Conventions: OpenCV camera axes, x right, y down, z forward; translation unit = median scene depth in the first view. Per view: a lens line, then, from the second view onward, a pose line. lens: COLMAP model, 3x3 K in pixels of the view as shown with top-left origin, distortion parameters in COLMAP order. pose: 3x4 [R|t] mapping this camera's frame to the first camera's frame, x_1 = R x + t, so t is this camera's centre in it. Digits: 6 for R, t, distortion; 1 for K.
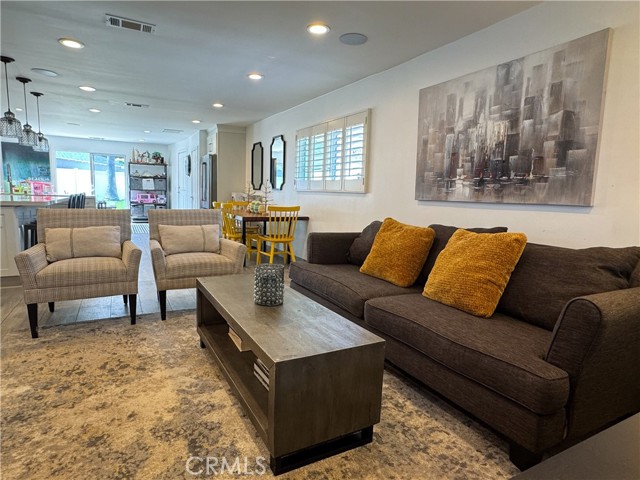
lens RADIAL K [[379.0, 0, 320.0], [0, 379.0, 240.0], [0, 0, 1]] dist [-0.062369, 0.065117]
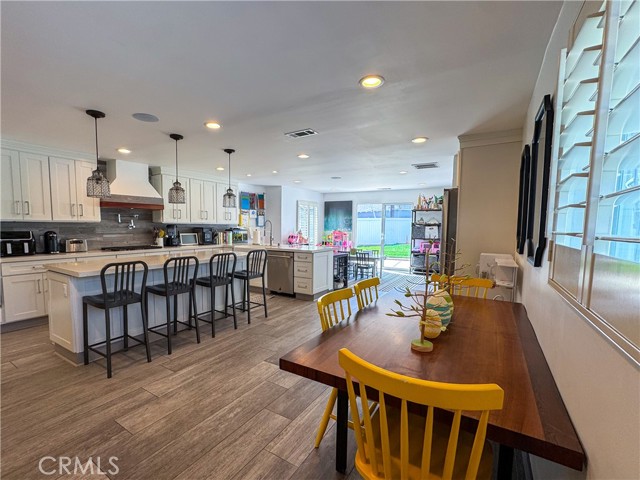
lens RADIAL K [[299.3, 0, 303.8], [0, 299.3, 250.7], [0, 0, 1]] dist [-0.001796, 0.000024]
pose [[0.482026, 0.044881, -0.875006, 0.069311], [-0.103953, 0.994563, -0.006252, -0.251248], [0.869968, 0.093973, 0.484071, 1.426671]]
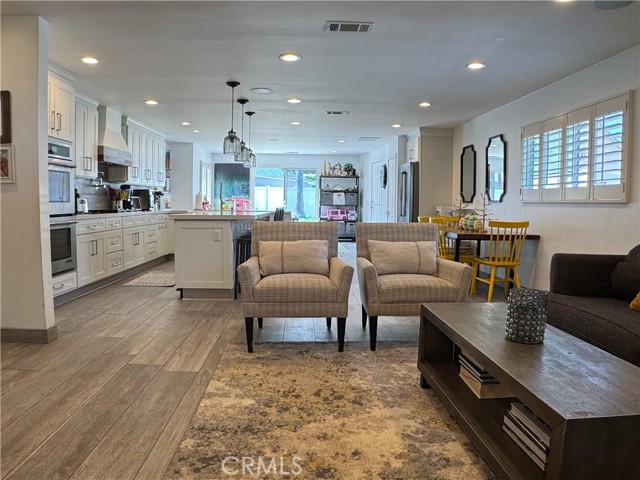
lens RADIAL K [[452.9, 0, 320.0], [0, 452.9, 240.0], [0, 0, 1]] dist [-0.212047, 0.127777]
pose [[0.900342, 0.015748, -0.434899, -0.083917], [-0.040514, 0.998038, -0.047734, 0.014942], [0.433294, 0.060596, 0.899213, 0.017291]]
